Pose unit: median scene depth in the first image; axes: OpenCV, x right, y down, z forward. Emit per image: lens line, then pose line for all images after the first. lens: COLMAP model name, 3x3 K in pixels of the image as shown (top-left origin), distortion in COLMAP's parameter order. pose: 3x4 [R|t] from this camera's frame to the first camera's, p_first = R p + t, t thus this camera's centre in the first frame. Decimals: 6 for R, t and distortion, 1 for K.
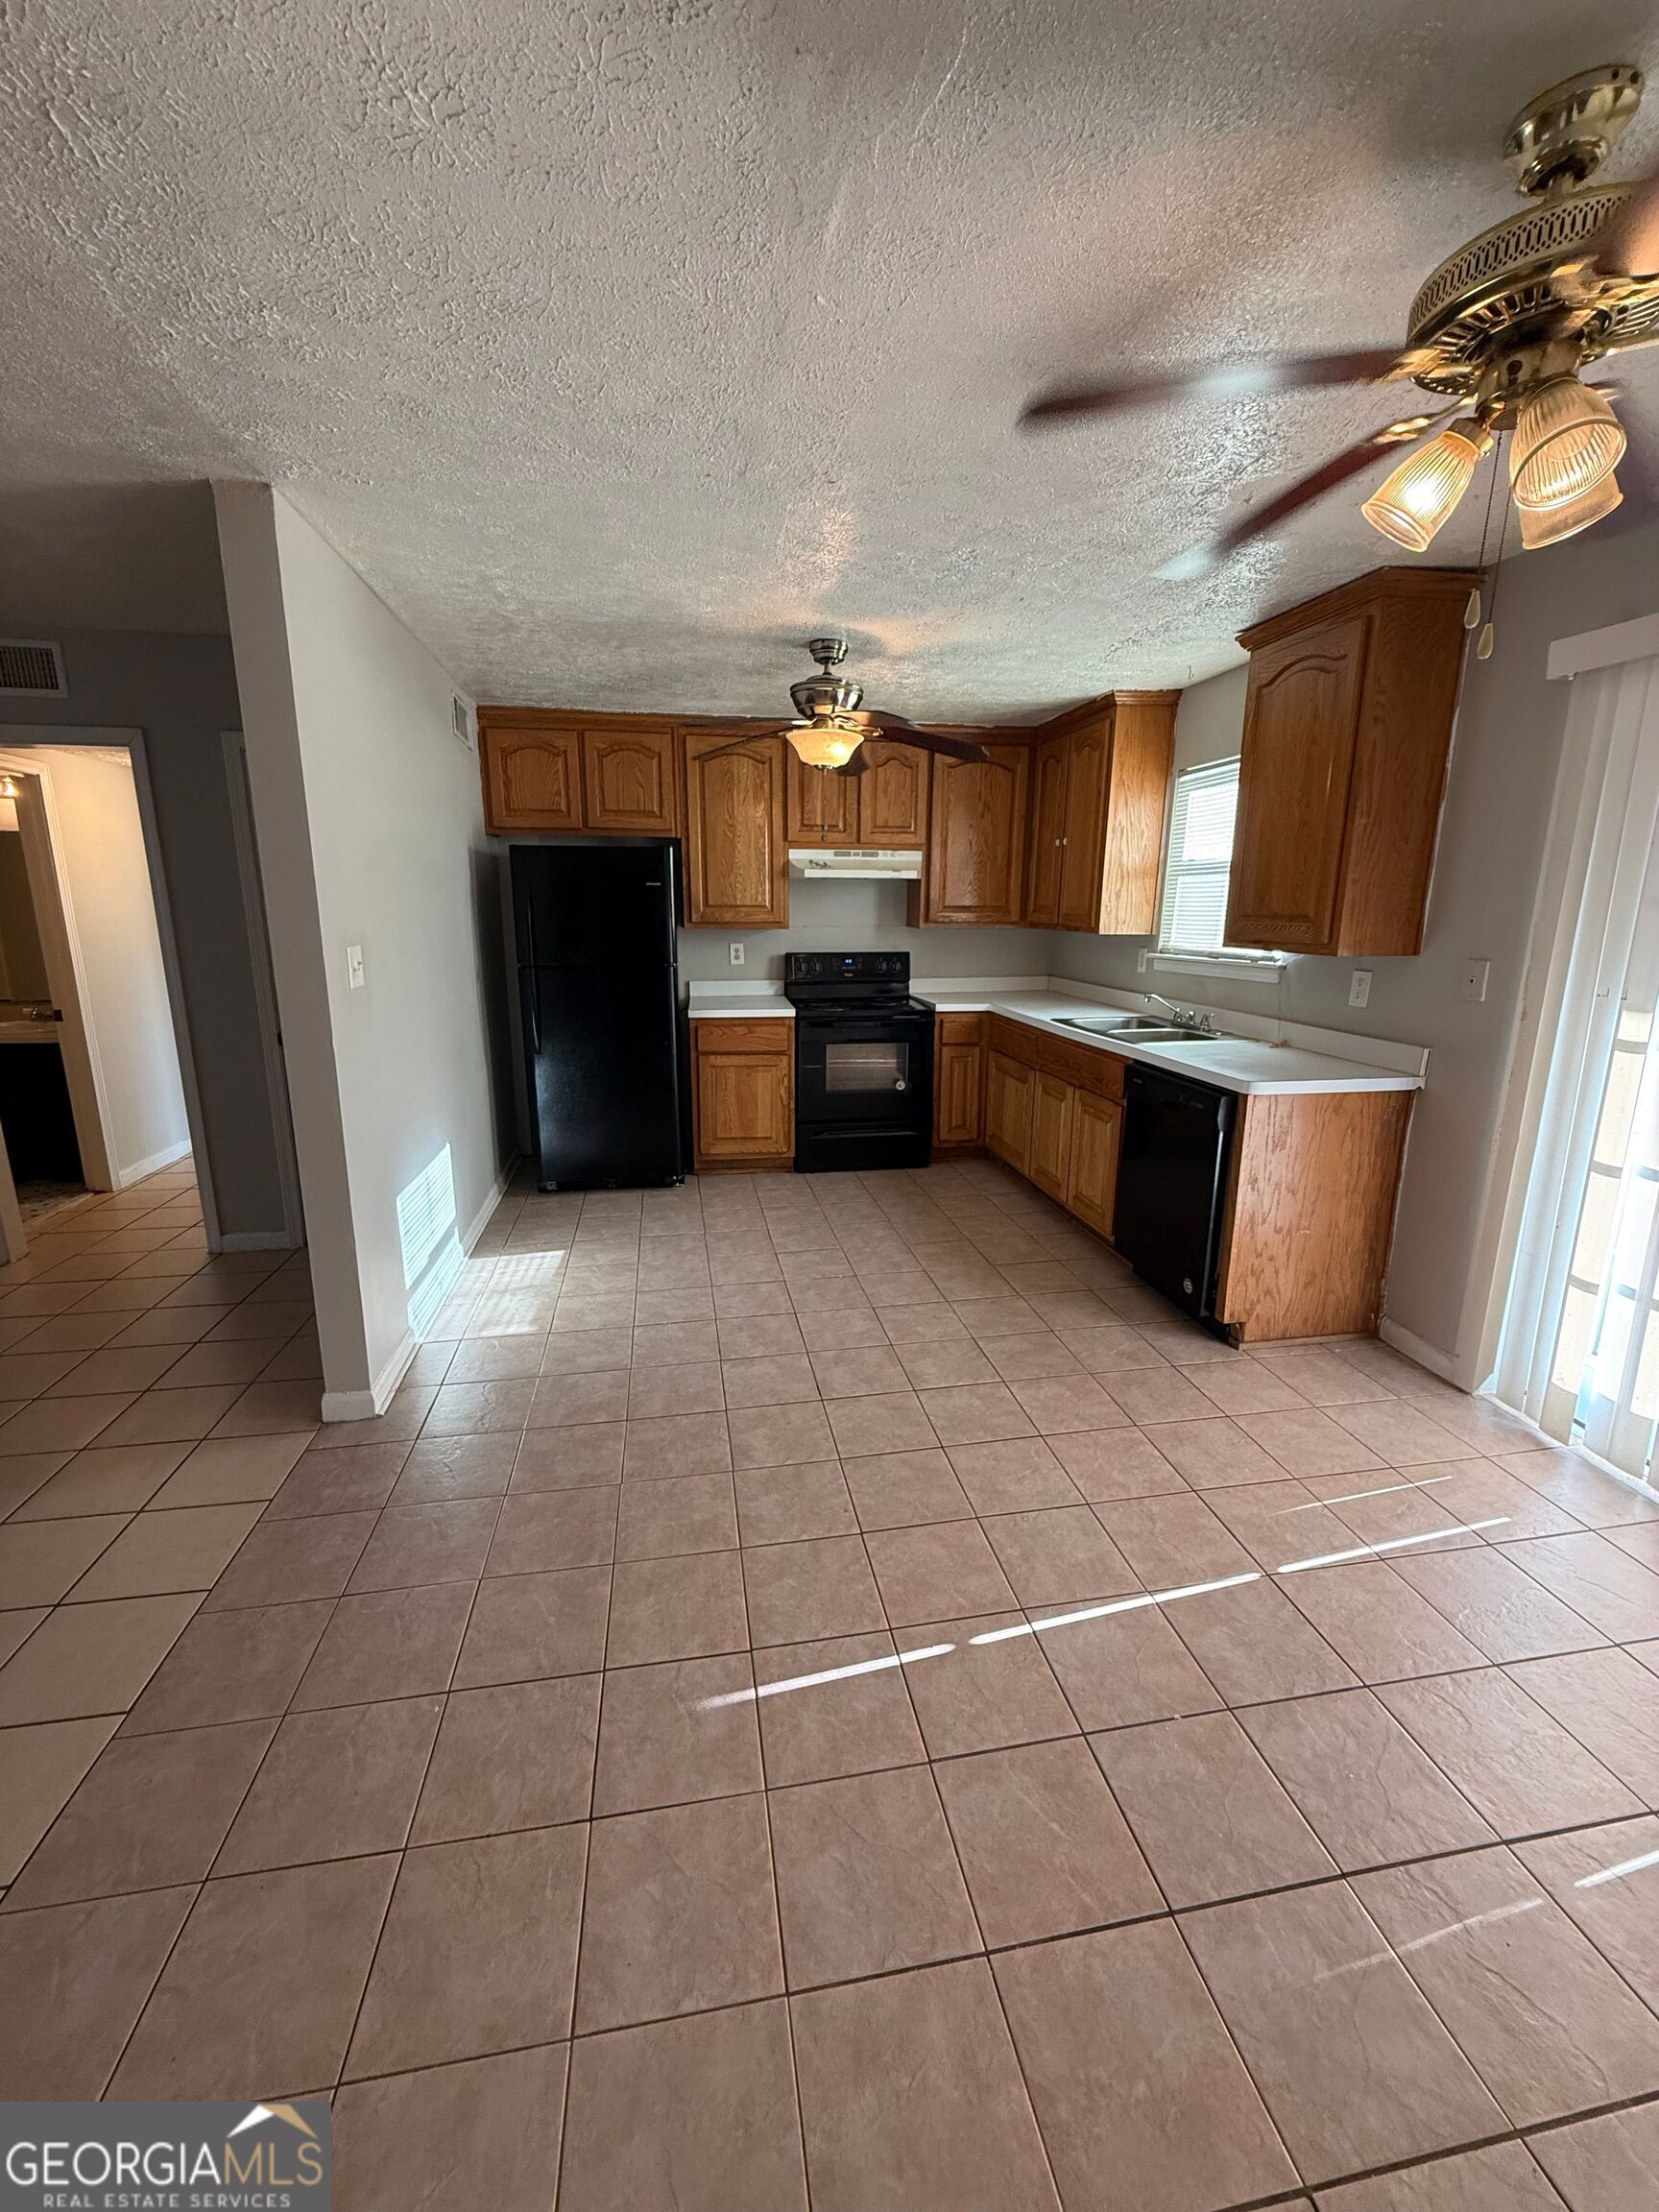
lens RADIAL K [[877.3, 0, 831.3], [0, 877.3, 1106.5], [0, 0, 1]] dist [0.000914, 0.000042]
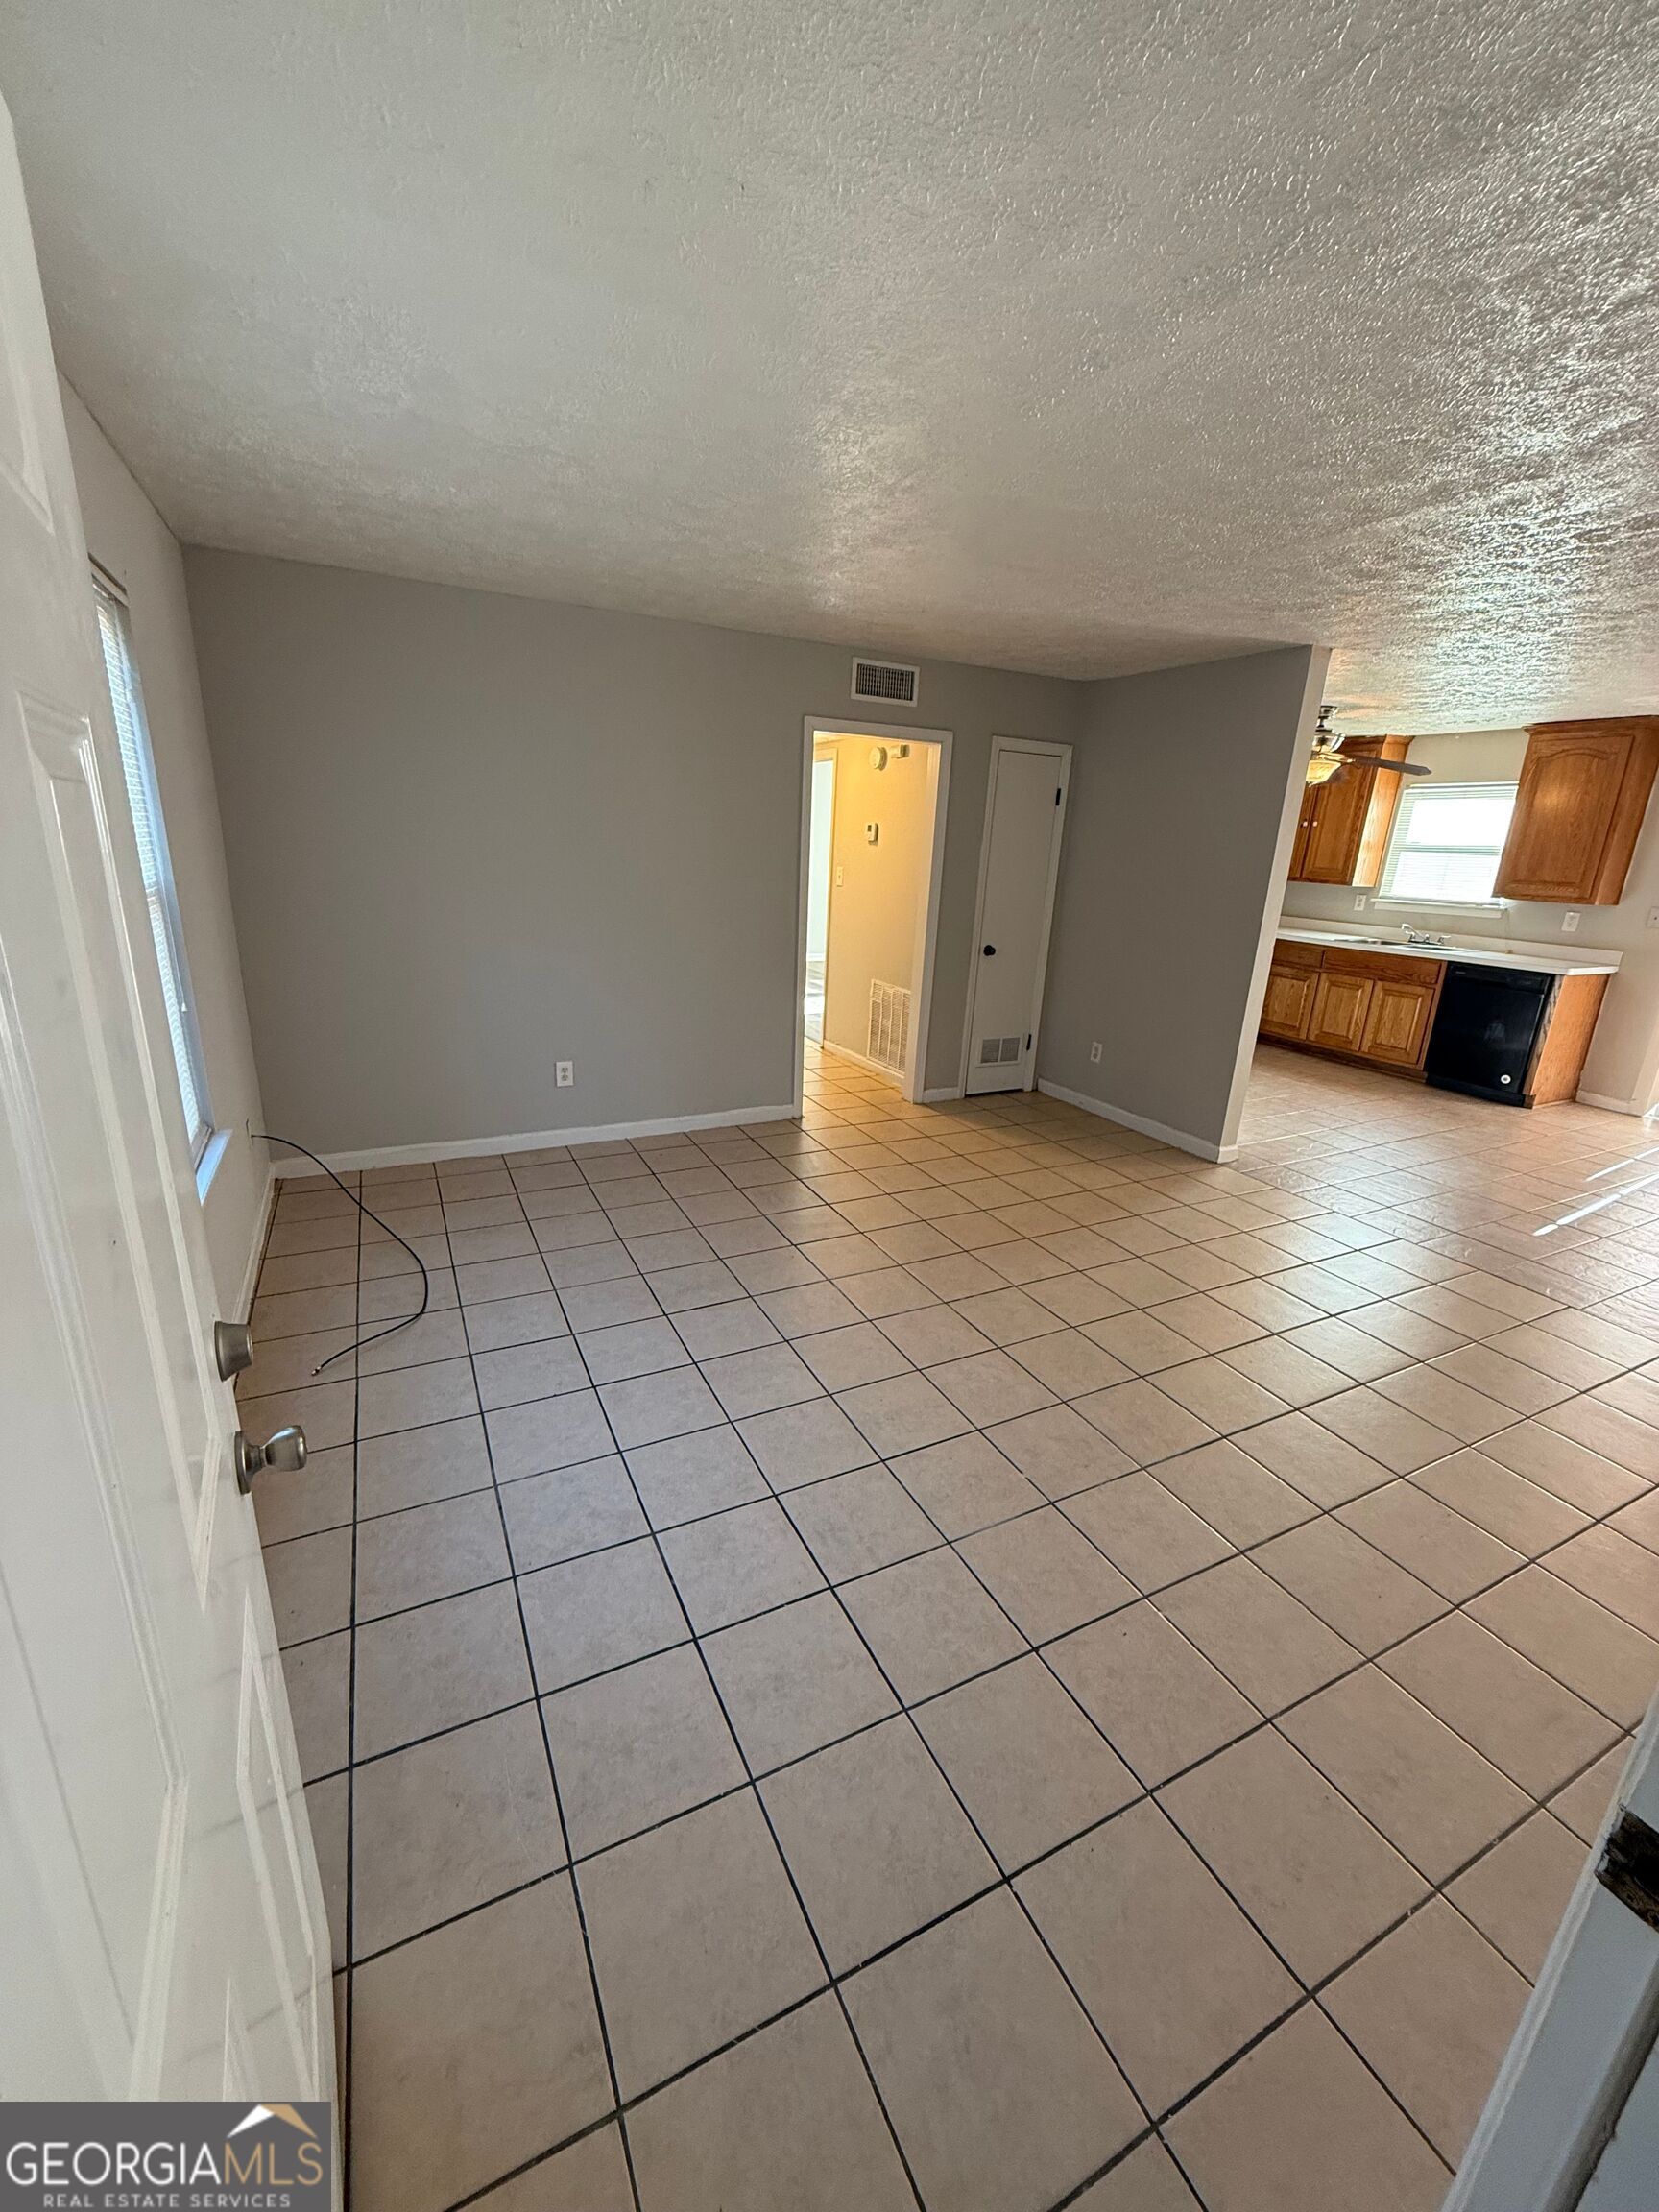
lens RADIAL K [[877.3, 0, 826.4], [0, 877.3, 1103.6], [0, 0, 1]] dist [0.000914, 0.000042]
pose [[0.956363, -0.049379, 0.287979, -1.466337], [0.028266, 0.996629, 0.077016, 0.065533], [-0.290811, -0.065515, 0.954535, -0.369121]]
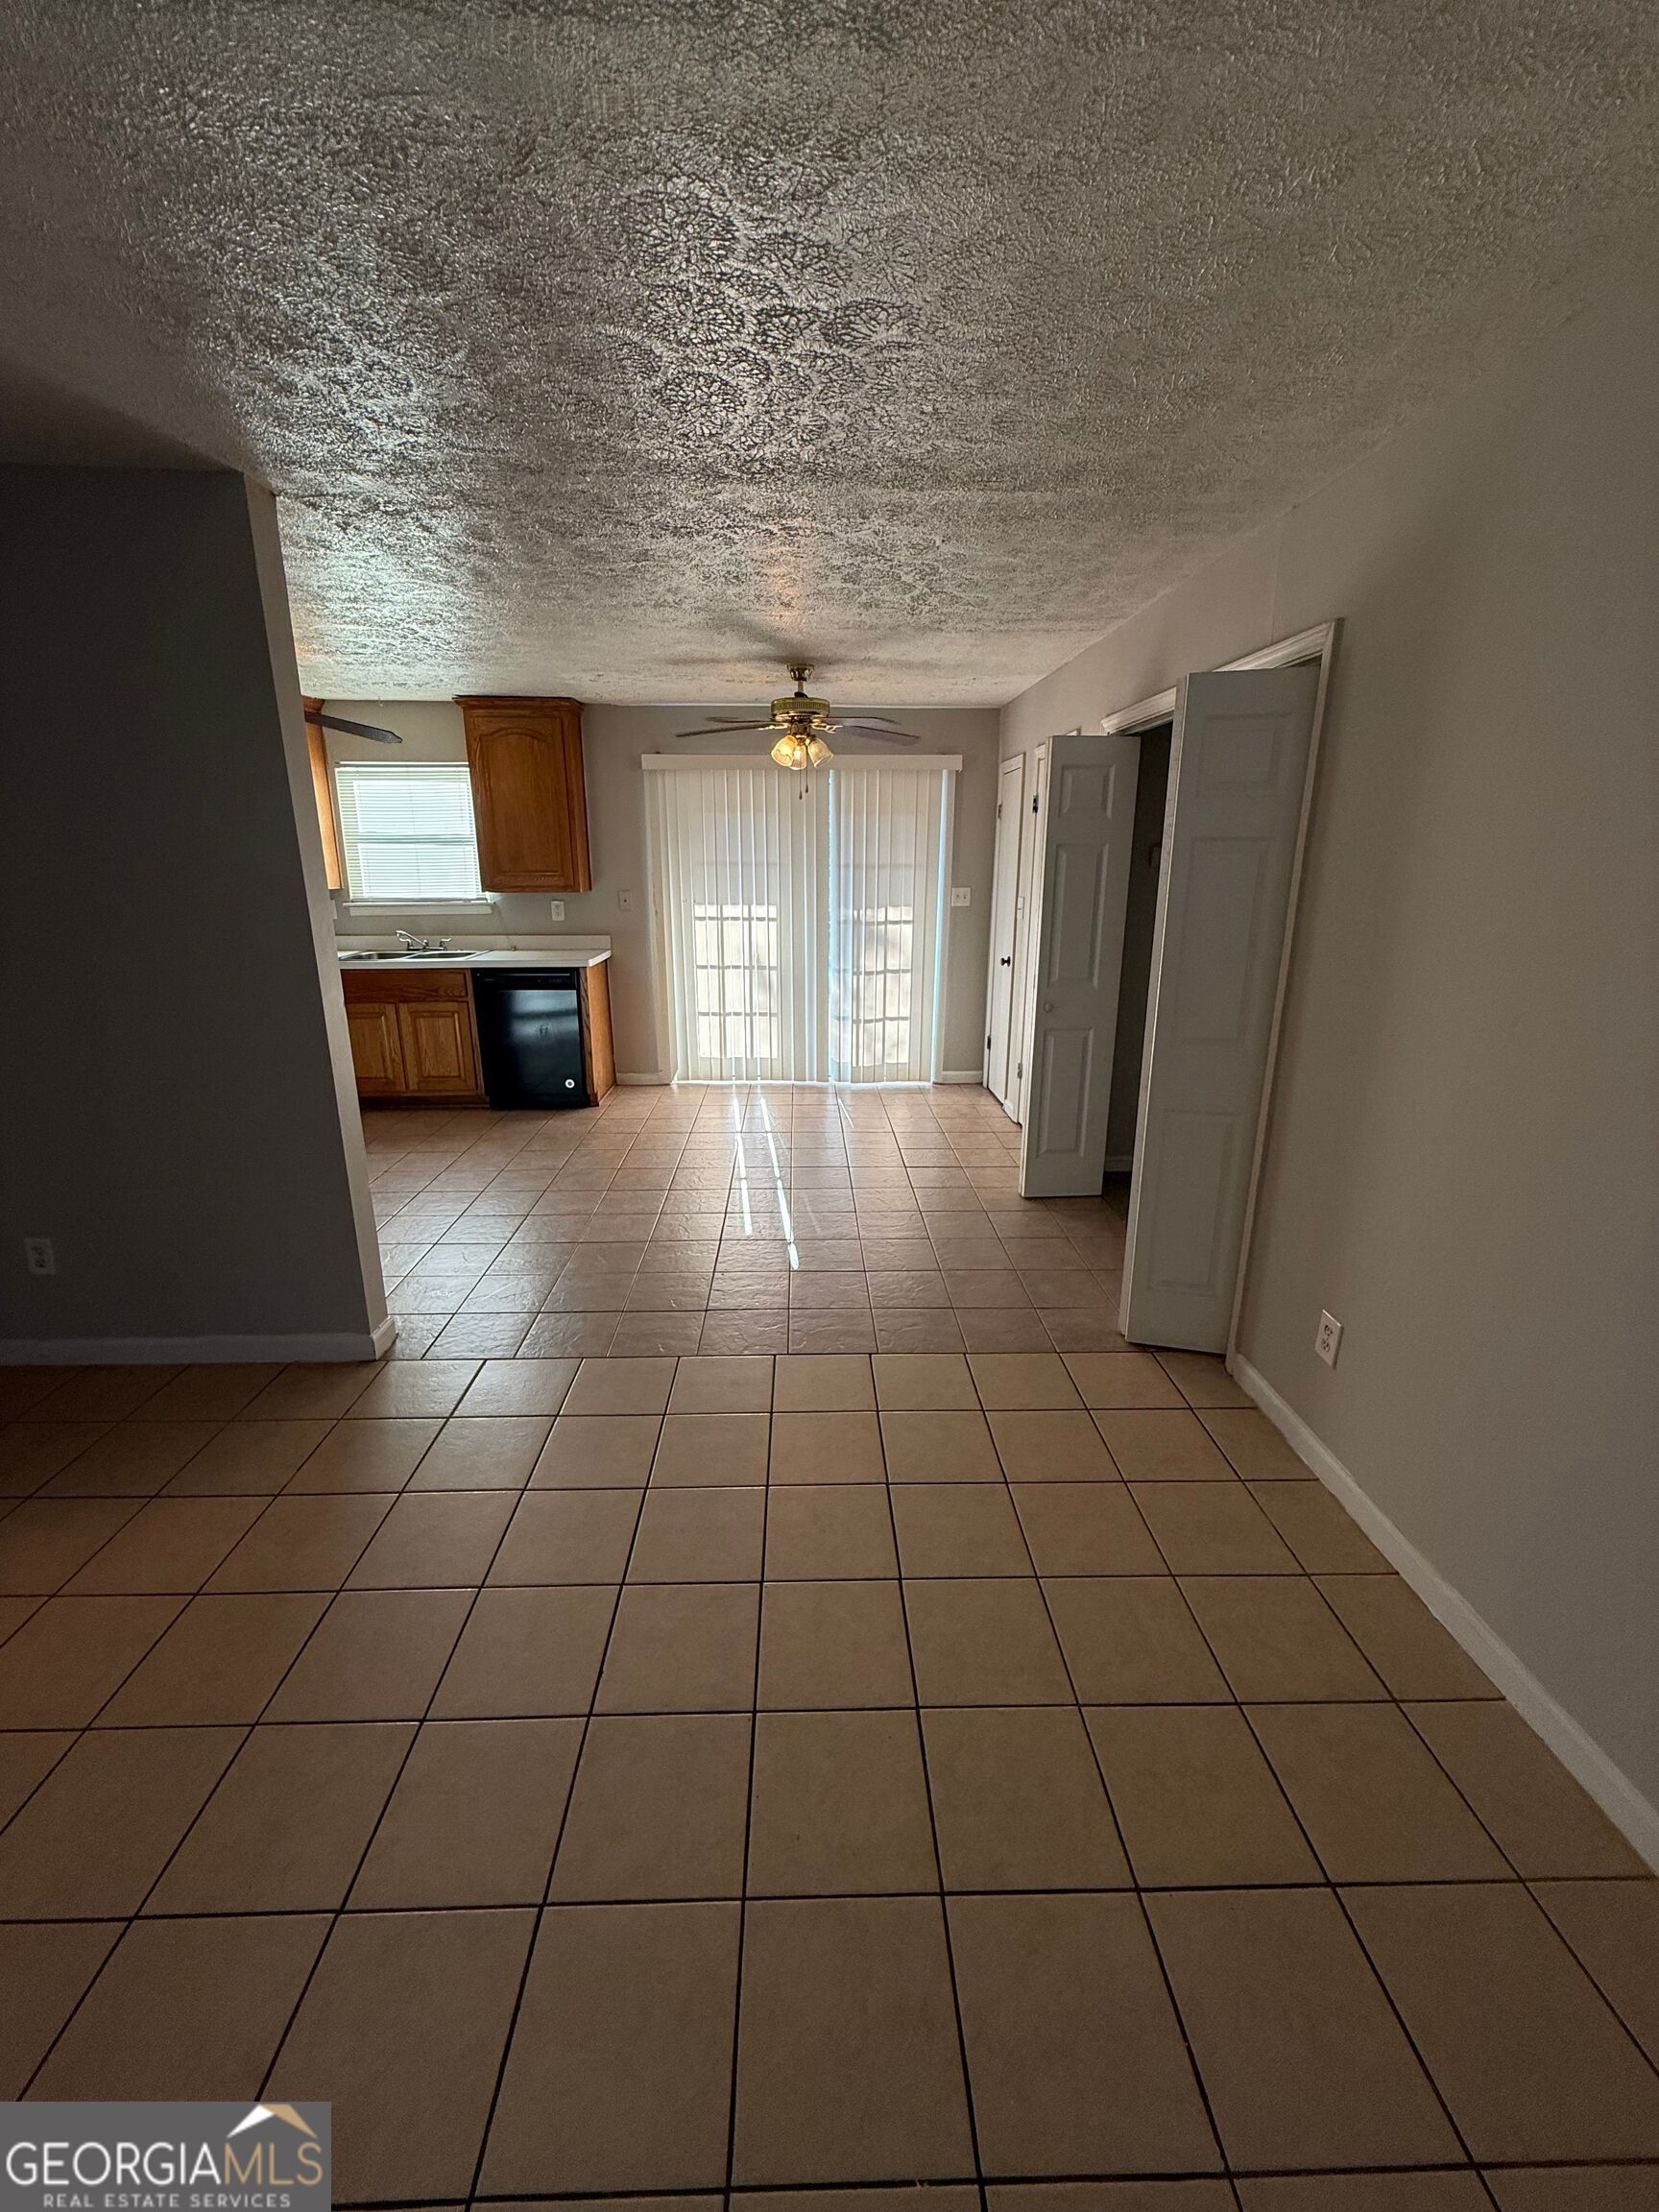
lens RADIAL K [[877.3, 0, 827.0], [0, 877.3, 1097.3], [0, 0, 1]] dist [0.000914, 0.000042]
pose [[0.142991, -0.262145, 0.954376, -1.149397], [0.222638, 0.948091, 0.227061, -0.052154], [-0.964358, 0.180013, 0.193932, 0.153802]]
